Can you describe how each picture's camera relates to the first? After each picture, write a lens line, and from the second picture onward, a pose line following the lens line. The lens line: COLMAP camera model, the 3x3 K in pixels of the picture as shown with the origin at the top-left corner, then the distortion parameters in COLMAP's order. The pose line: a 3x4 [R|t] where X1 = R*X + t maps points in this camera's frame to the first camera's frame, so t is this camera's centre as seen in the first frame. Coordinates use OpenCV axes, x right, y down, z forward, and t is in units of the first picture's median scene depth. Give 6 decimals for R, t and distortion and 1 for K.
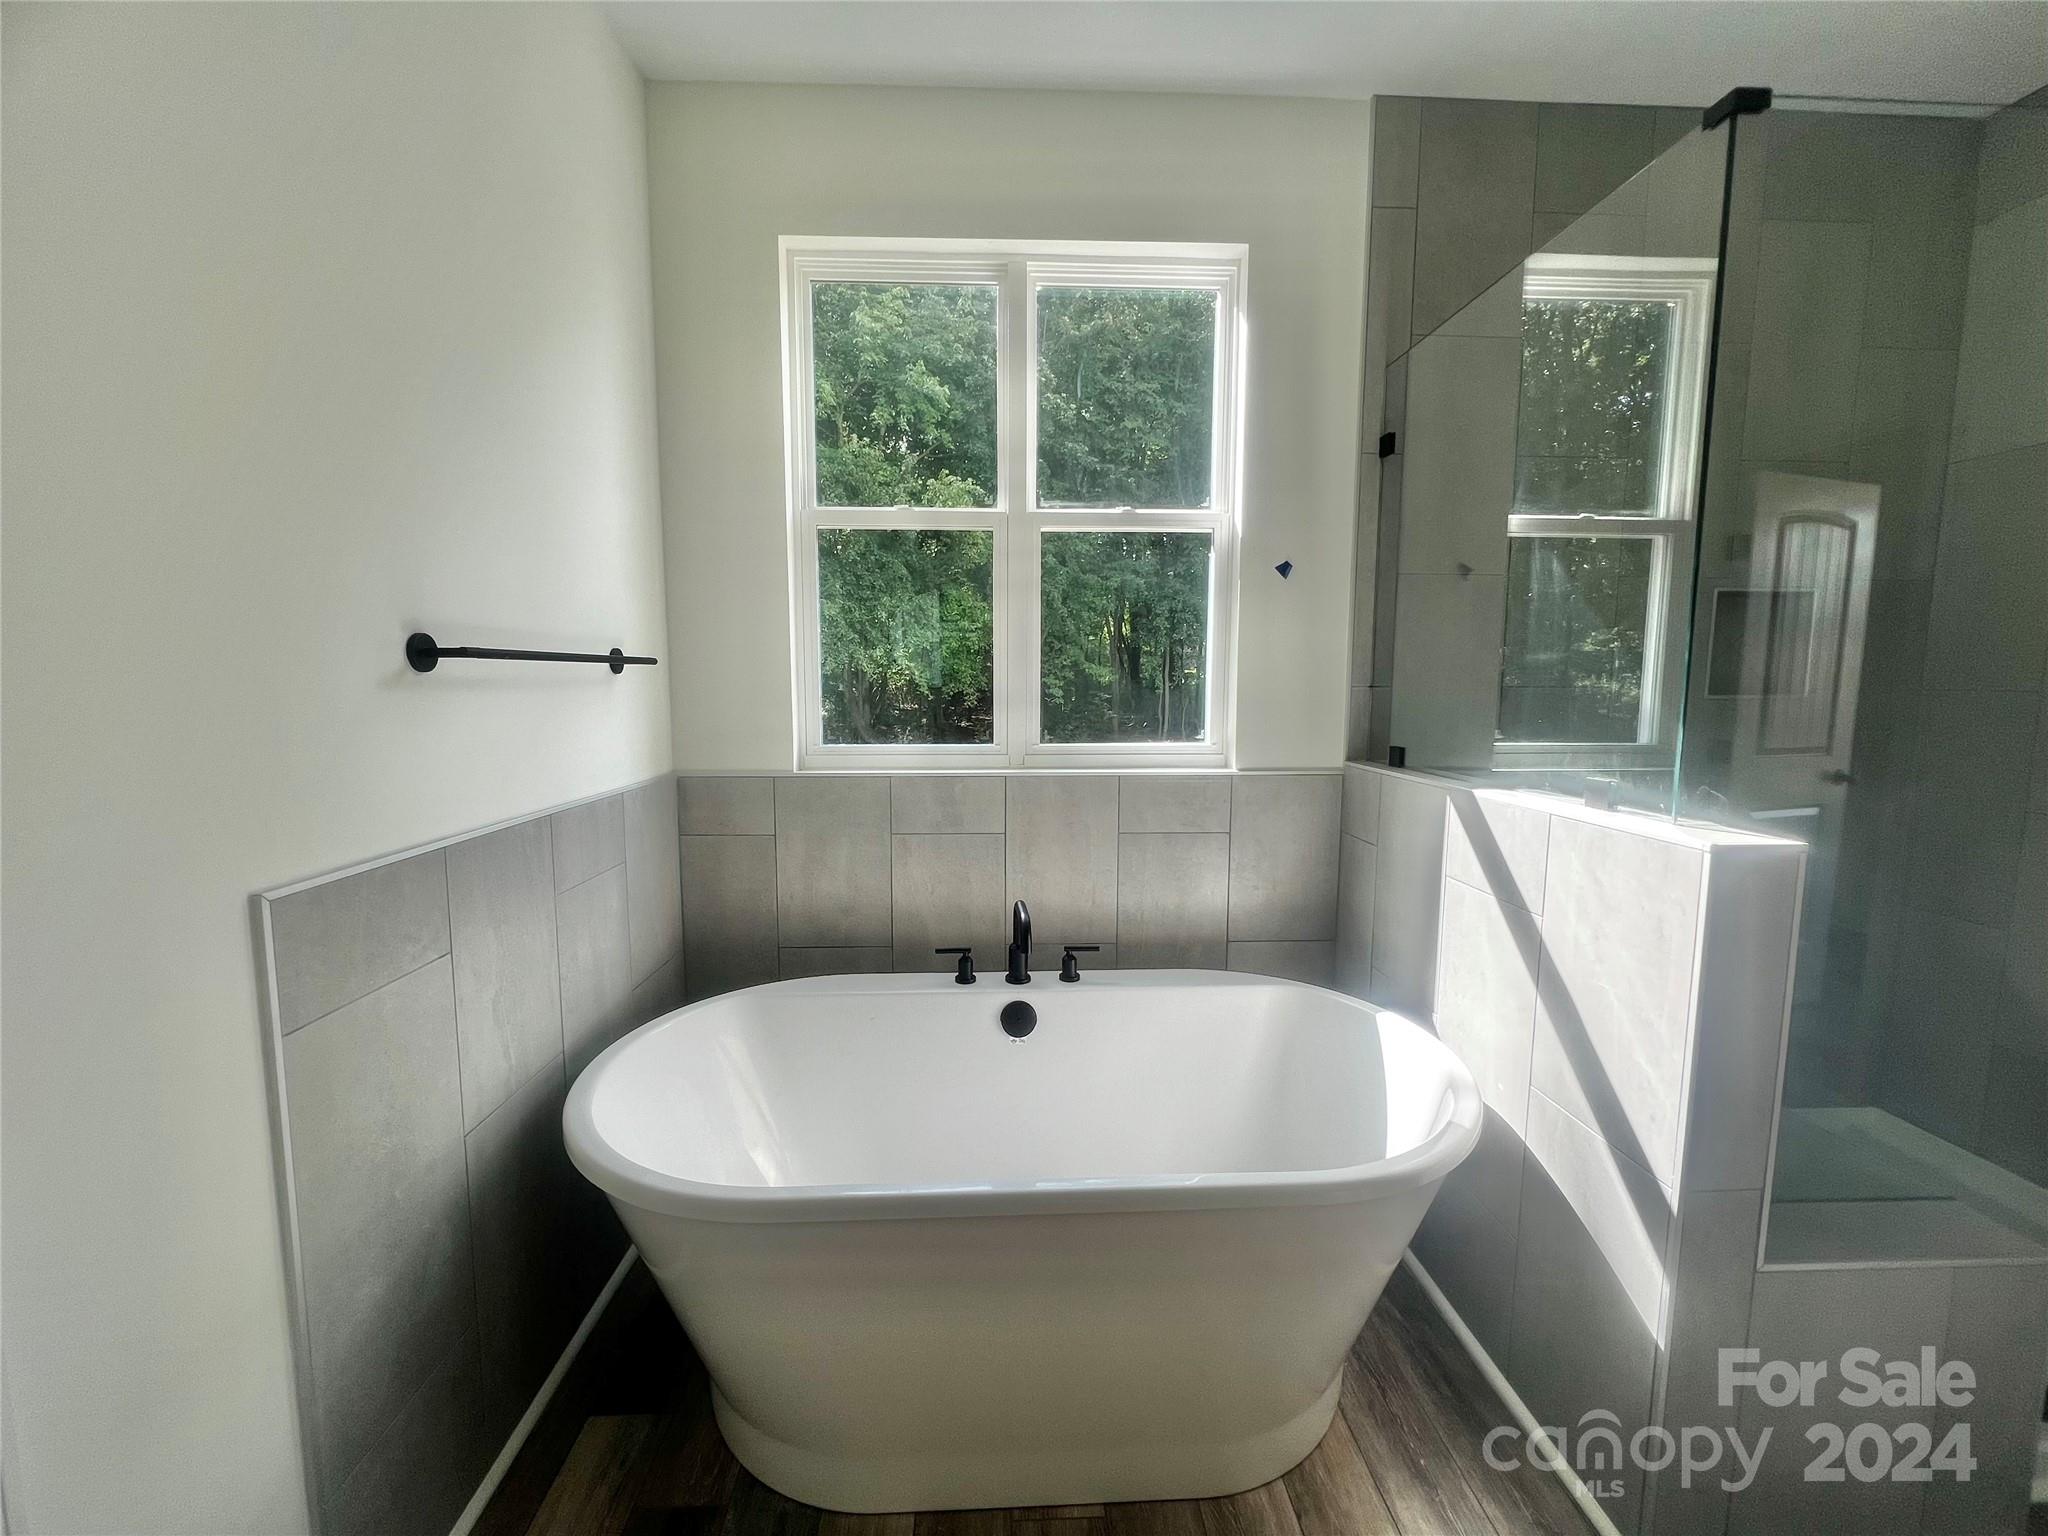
lens RADIAL K [[821.2, 0, 1024.1], [0, 821.2, 760.9], [0, 0, 1]] dist [-0.000756, -0.000219]
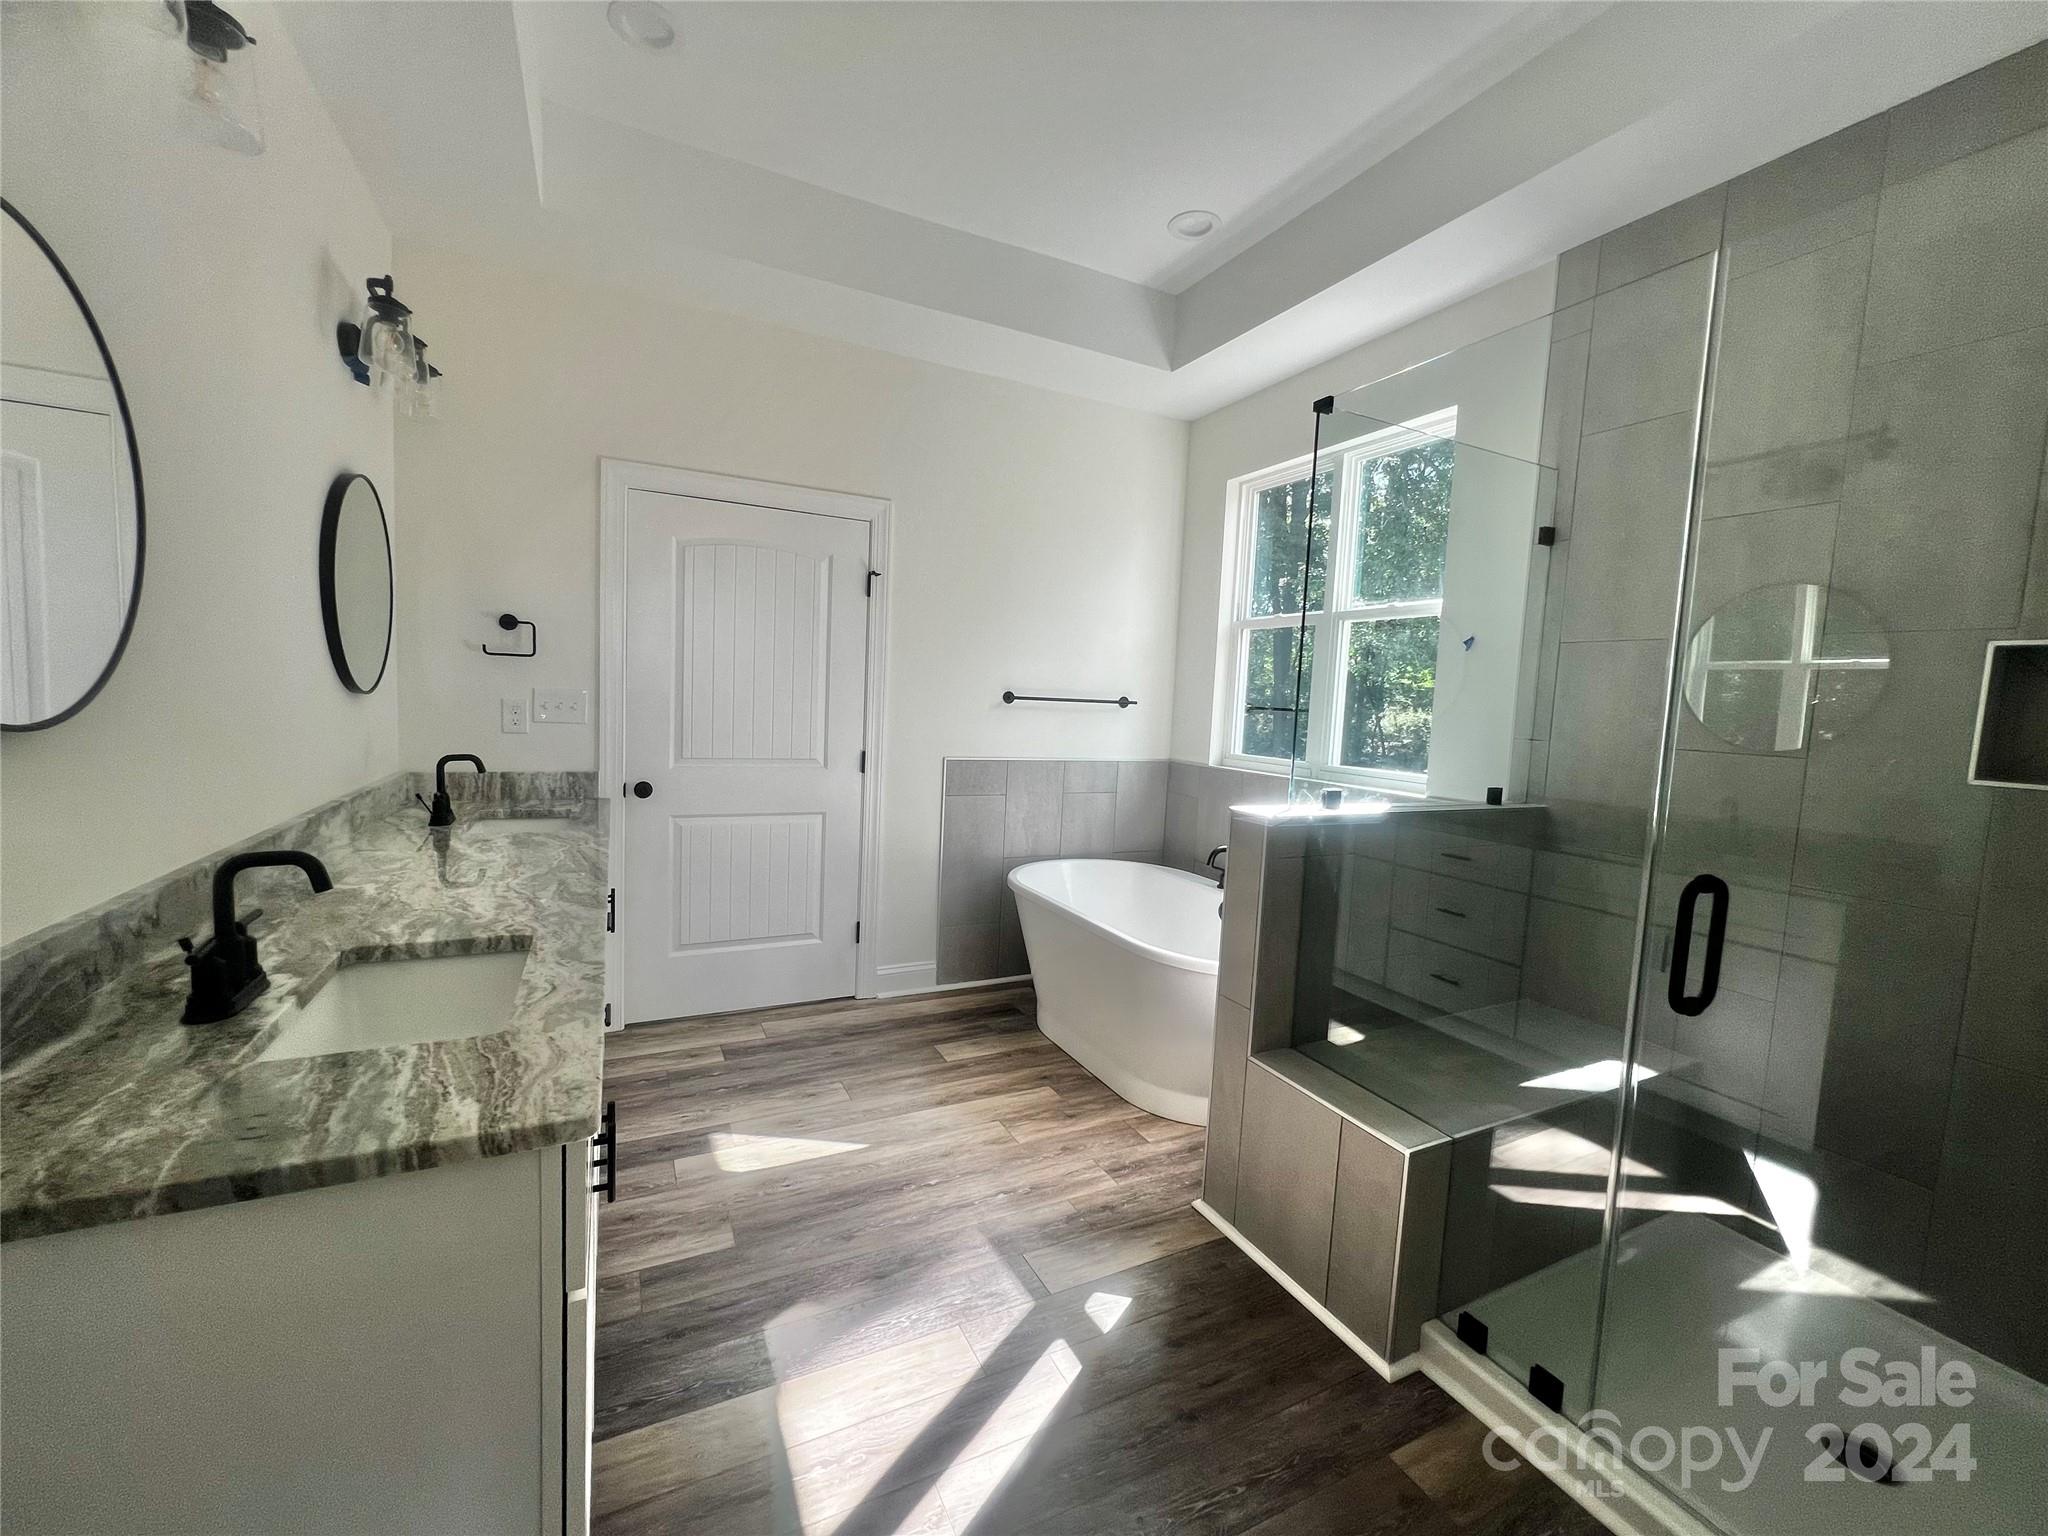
lens RADIAL K [[821.2, 0, 1020.6], [0, 821.2, 768.0], [0, 0, 1]] dist [-0.000756, -0.000219]
pose [[0.410752, 0.094407, -0.906846, 1.276298], [-0.134407, 0.990028, 0.042188, -0.001943], [0.901786, 0.104558, 0.419345, -0.150274]]
